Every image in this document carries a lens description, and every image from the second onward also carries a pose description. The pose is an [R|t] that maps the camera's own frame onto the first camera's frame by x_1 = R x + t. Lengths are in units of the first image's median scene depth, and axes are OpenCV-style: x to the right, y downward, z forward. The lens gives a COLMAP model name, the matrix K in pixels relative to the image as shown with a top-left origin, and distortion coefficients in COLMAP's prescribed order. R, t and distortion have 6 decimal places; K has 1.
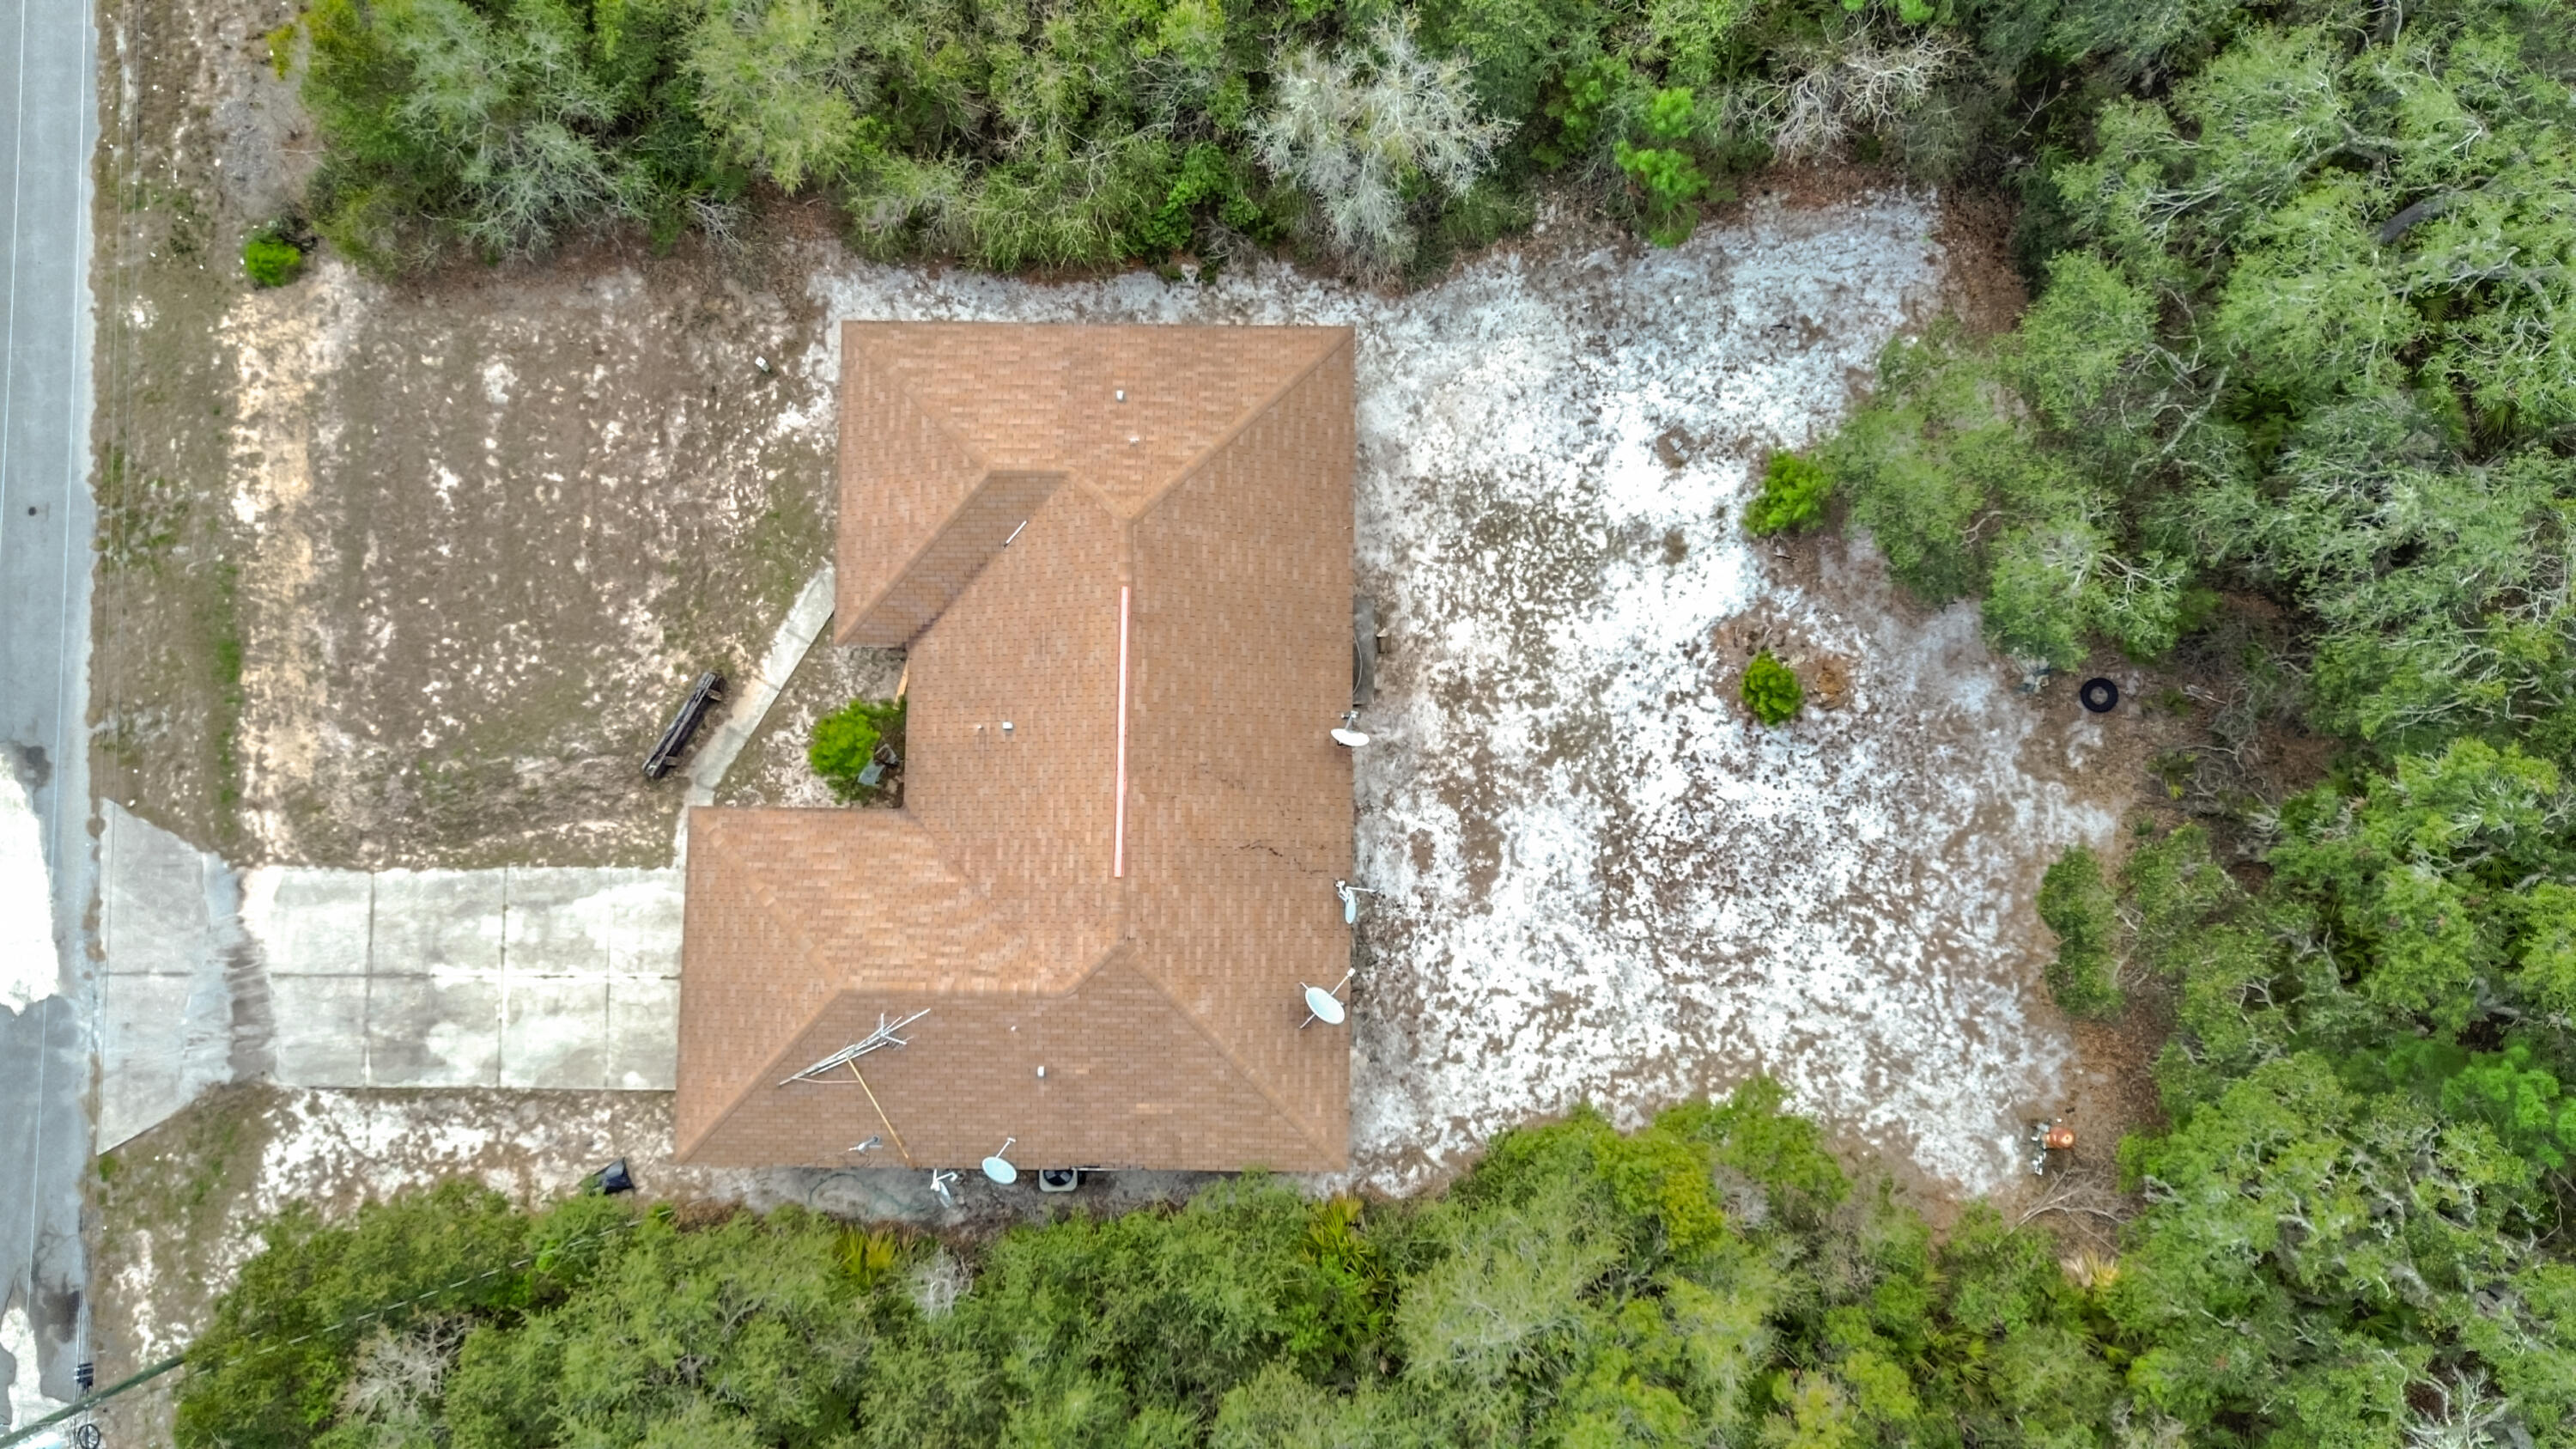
lens RADIAL K [[2023.0, 0, 1288.0], [0, 2023.0, 724.5], [0, 0, 1]] dist [0.095449, -0.112463]
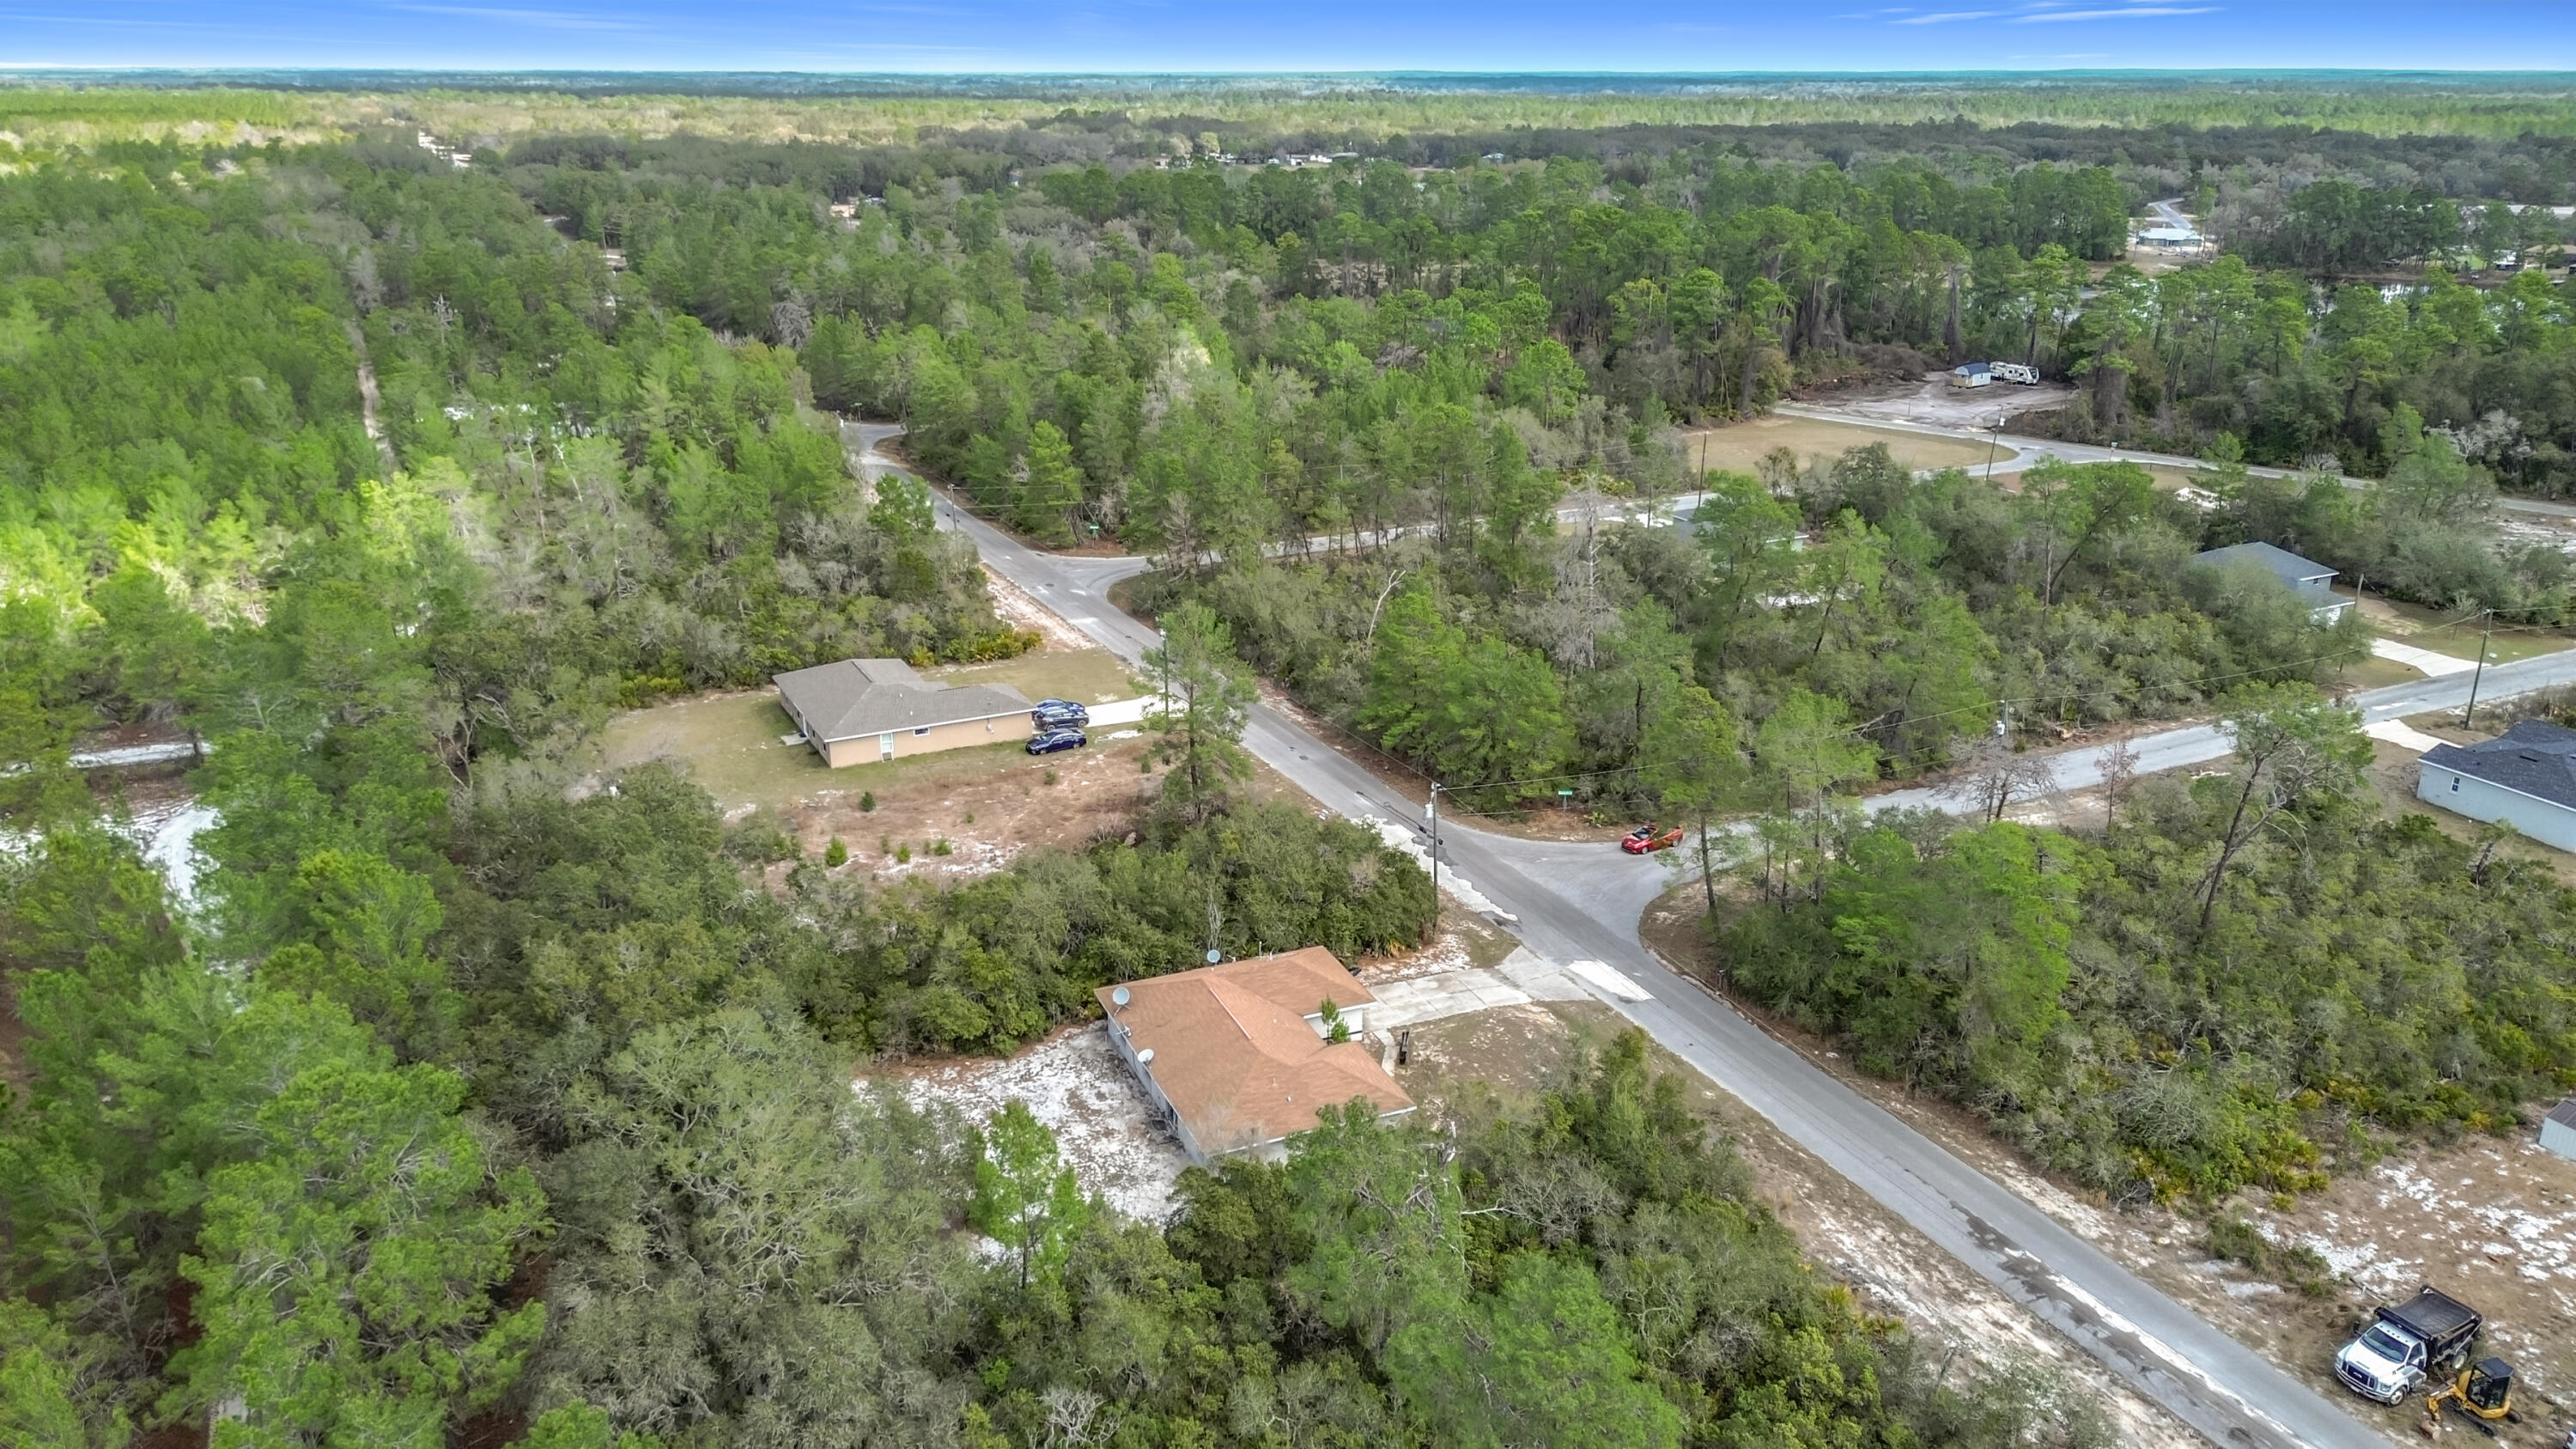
lens RADIAL K [[1856.6, 0, 1290.2], [0, 1856.6, 716.0], [0, 0, 1]] dist [0.043129, -0.056264]
pose [[-0.916815, 0.138794, -0.374415, 0.600768], [-0.396304, -0.201374, 0.895763, -1.831451], [0.048929, 0.969631, 0.239628, 0.076053]]
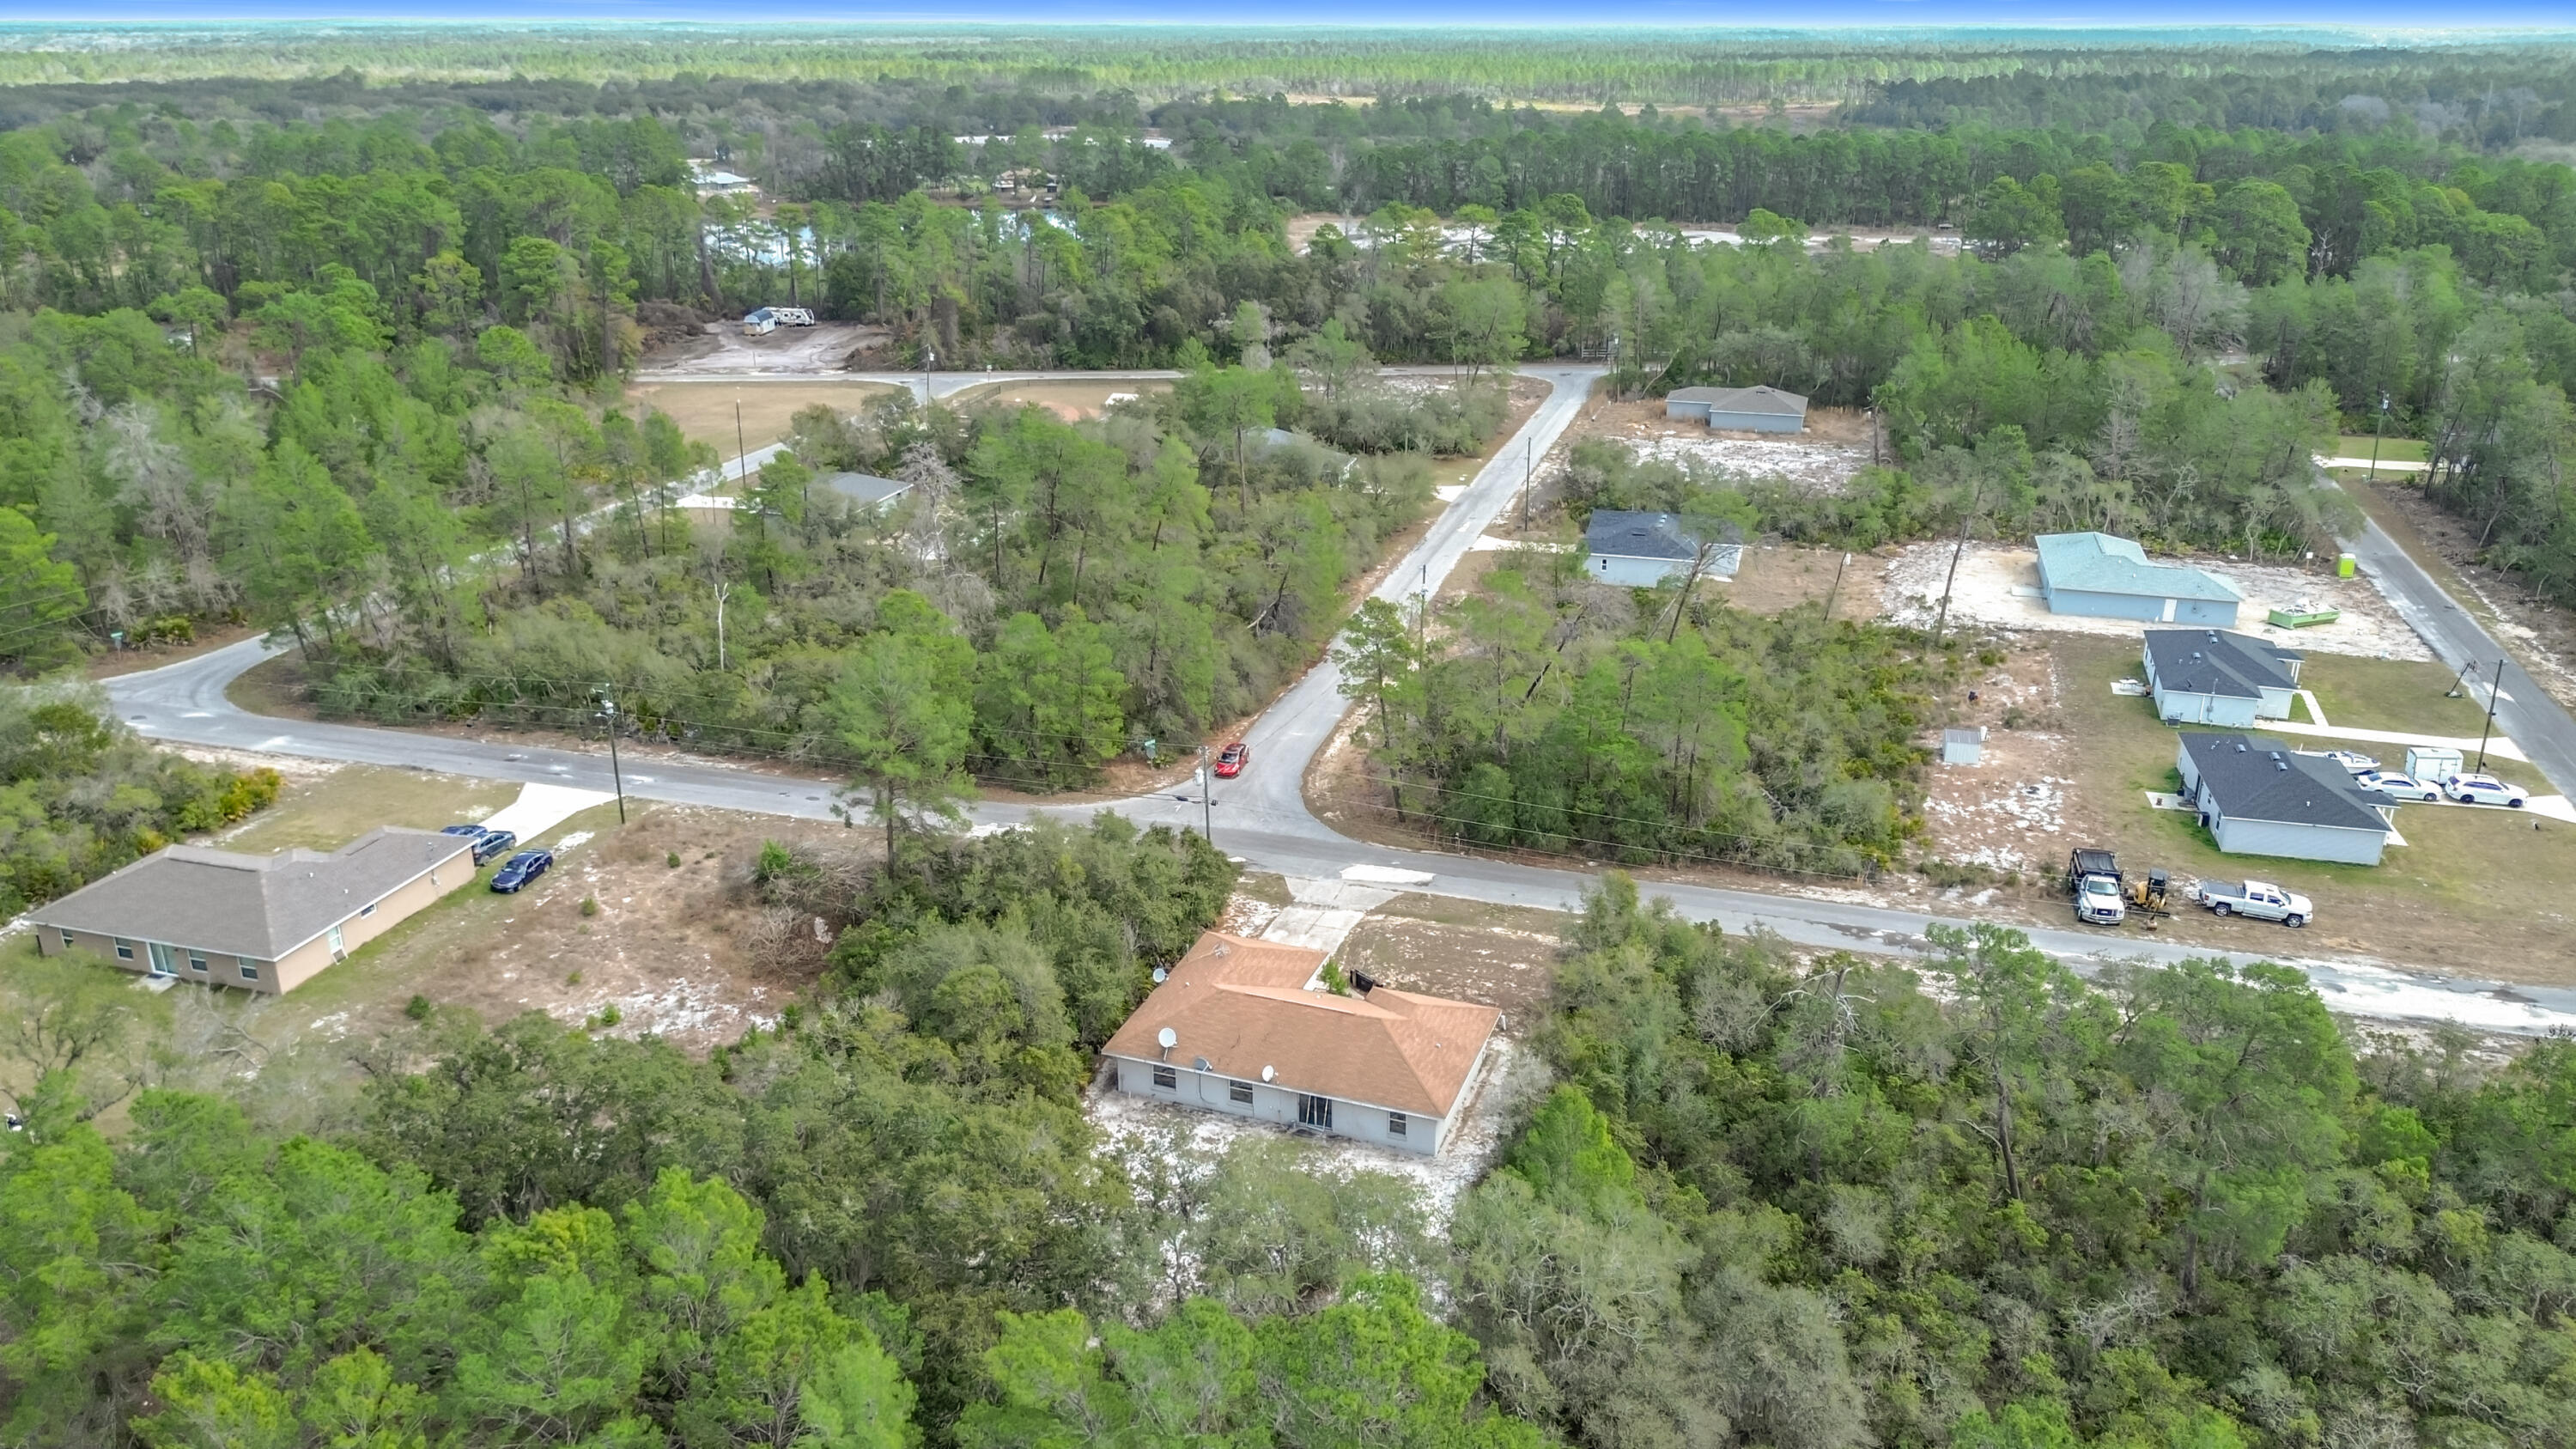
lens RADIAL K [[1858.0, 0, 1294.7], [0, 1858.0, 711.0], [0, 0, 1]] dist [0.037234, -0.058192]
pose [[-0.329936, 0.336014, -0.882177, 1.626760], [-0.938907, -0.019832, 0.343600, -0.690167], [0.097959, 0.941648, 0.322029, -0.065255]]
